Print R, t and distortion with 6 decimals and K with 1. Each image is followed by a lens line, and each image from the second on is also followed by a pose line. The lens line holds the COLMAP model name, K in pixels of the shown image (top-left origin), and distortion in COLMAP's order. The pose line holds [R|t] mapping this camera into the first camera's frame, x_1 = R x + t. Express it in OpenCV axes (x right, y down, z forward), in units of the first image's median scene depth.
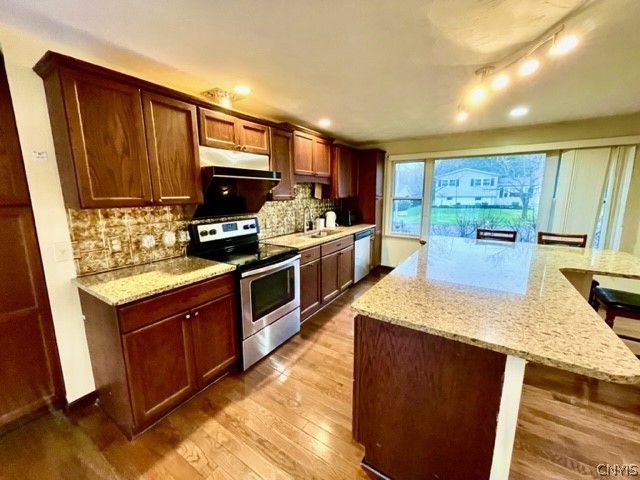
lens RADIAL K [[249.1, 0, 307.0], [0, 249.1, 239.2], [0, 0, 1]] dist [0.001673, 0.000145]
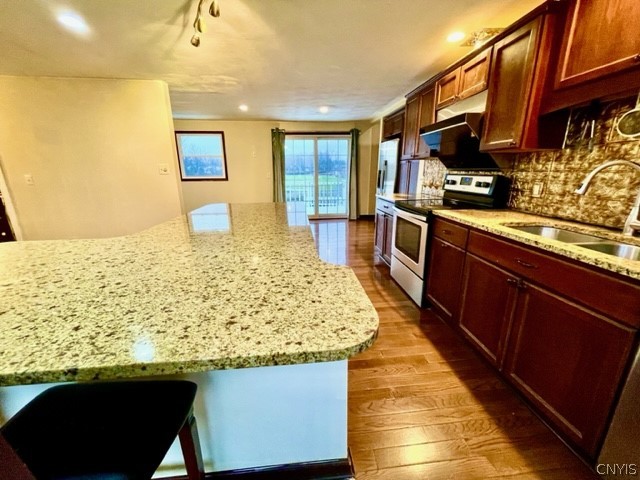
lens RADIAL K [[258.8, 0, 320.5], [0, 258.8, 237.4], [0, 0, 1]] dist [0.002188, 0.000013]
pose [[-0.750209, 0.175502, -0.637484, 0.815897], [-0.114543, 0.915057, 0.386717, -0.174635], [0.651204, 0.363137, -0.666382, 1.389354]]
